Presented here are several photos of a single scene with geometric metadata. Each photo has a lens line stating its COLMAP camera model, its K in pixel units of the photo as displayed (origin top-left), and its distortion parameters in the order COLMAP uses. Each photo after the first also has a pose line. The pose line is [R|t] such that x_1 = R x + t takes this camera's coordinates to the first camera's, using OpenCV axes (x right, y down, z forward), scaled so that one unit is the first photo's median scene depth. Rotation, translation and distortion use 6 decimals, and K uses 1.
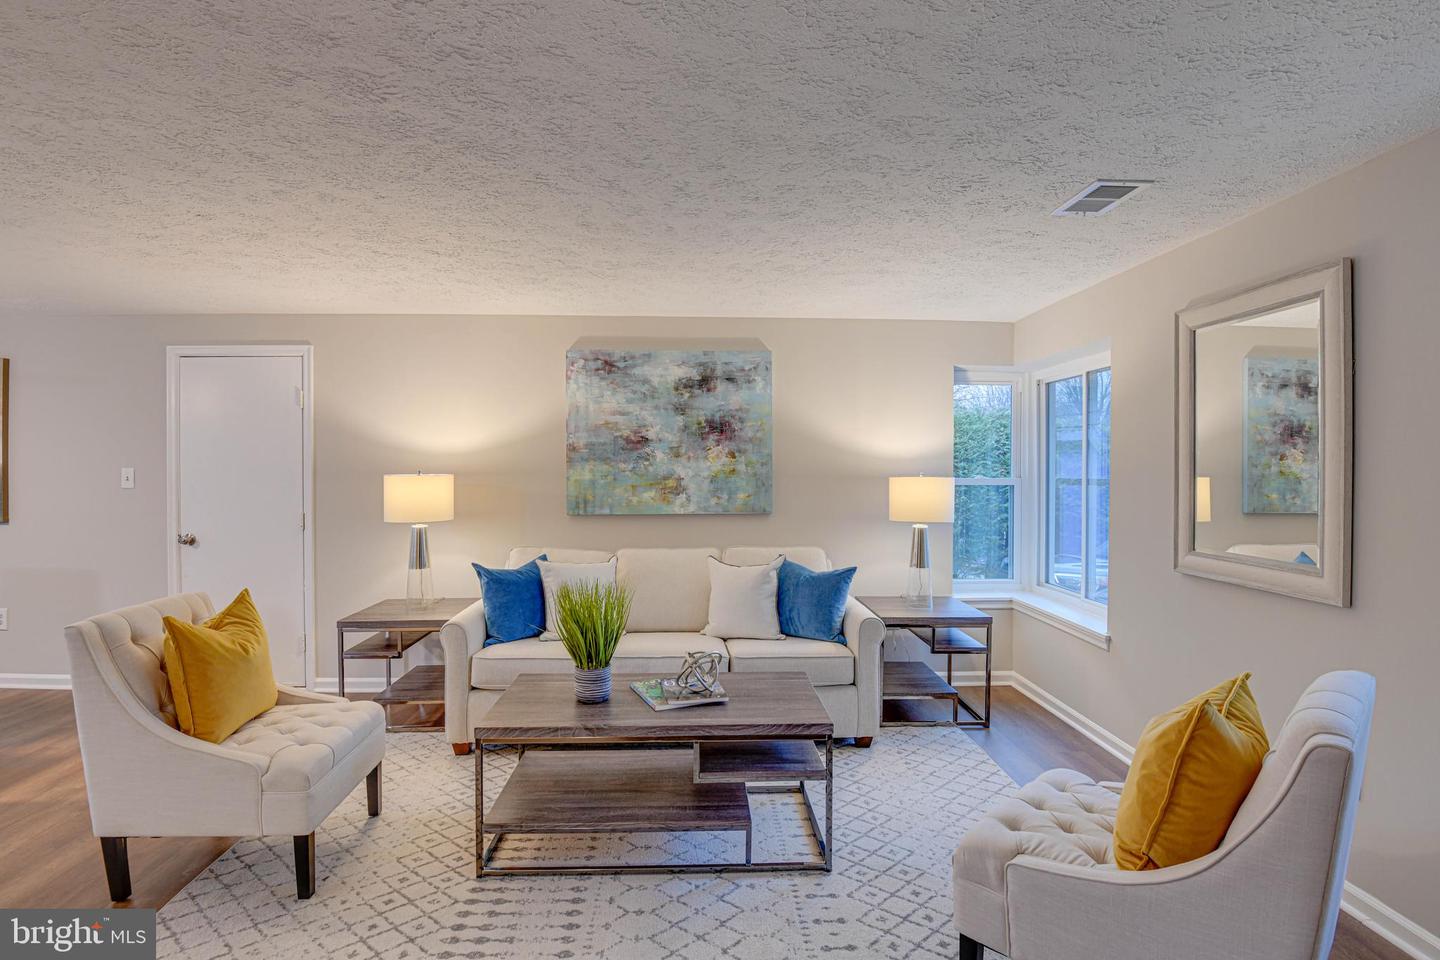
lens RADIAL K [[810.8, 0, 720.0], [0, 810.8, 480.0], [0, 0, 1]] dist [-0.001630, -0.032469]
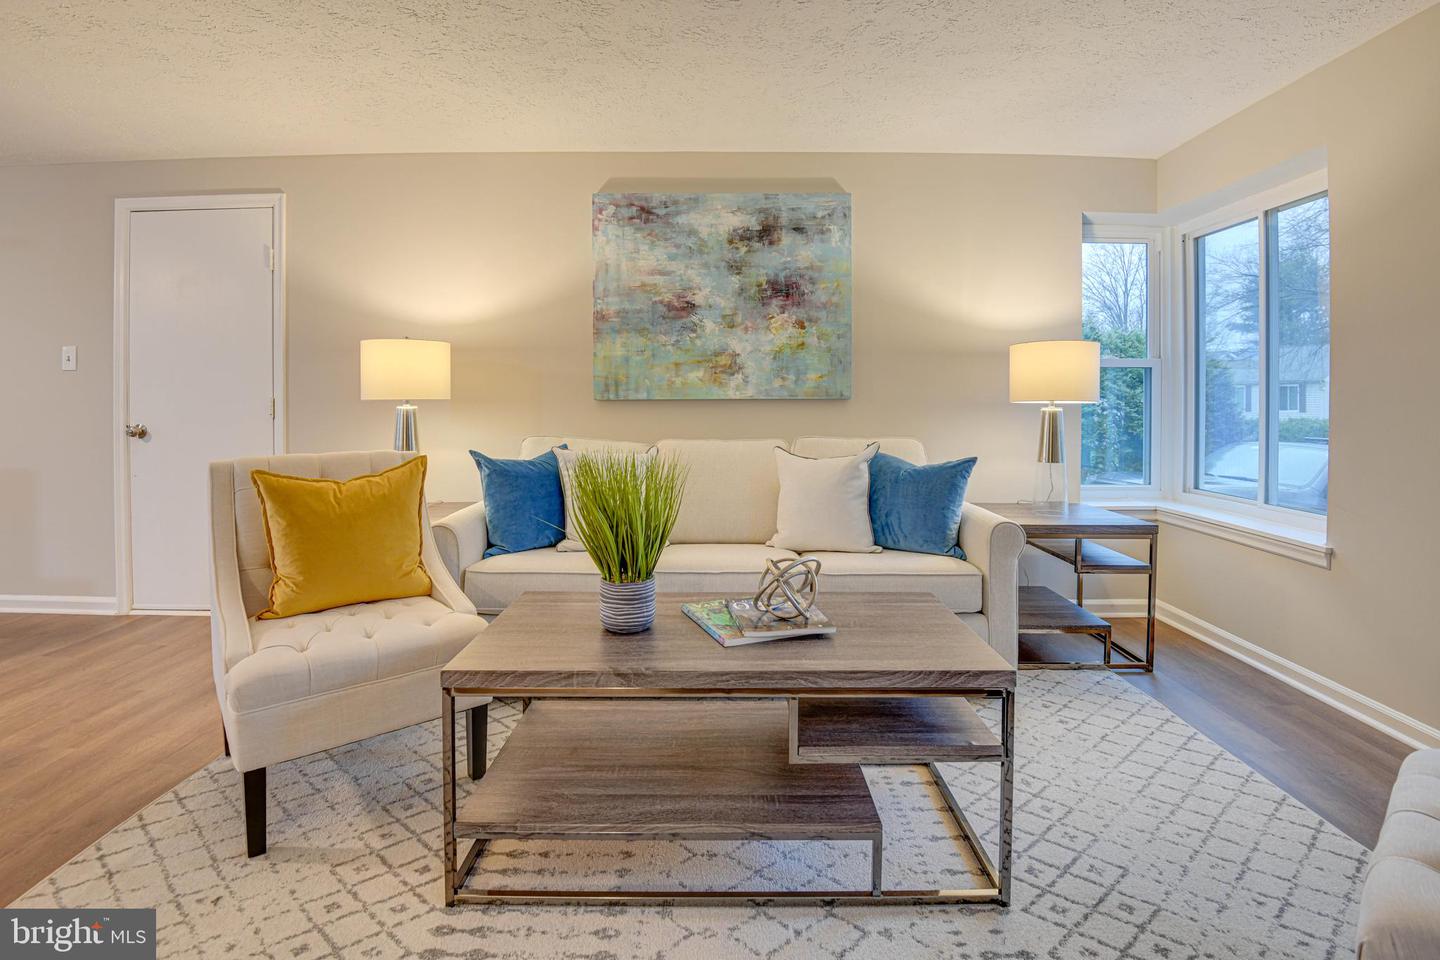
lens RADIAL K [[830.6, 0, 721.6], [0, 830.6, 417.5], [0, 0, 1]] dist [-0.021105, -0.001818]
pose [[0.999214, 0.000644, -0.039642, -0.036815], [-0.000225, 0.999944, 0.010593, 0.062698], [0.039646, -0.010576, 0.999158, 0.225350]]
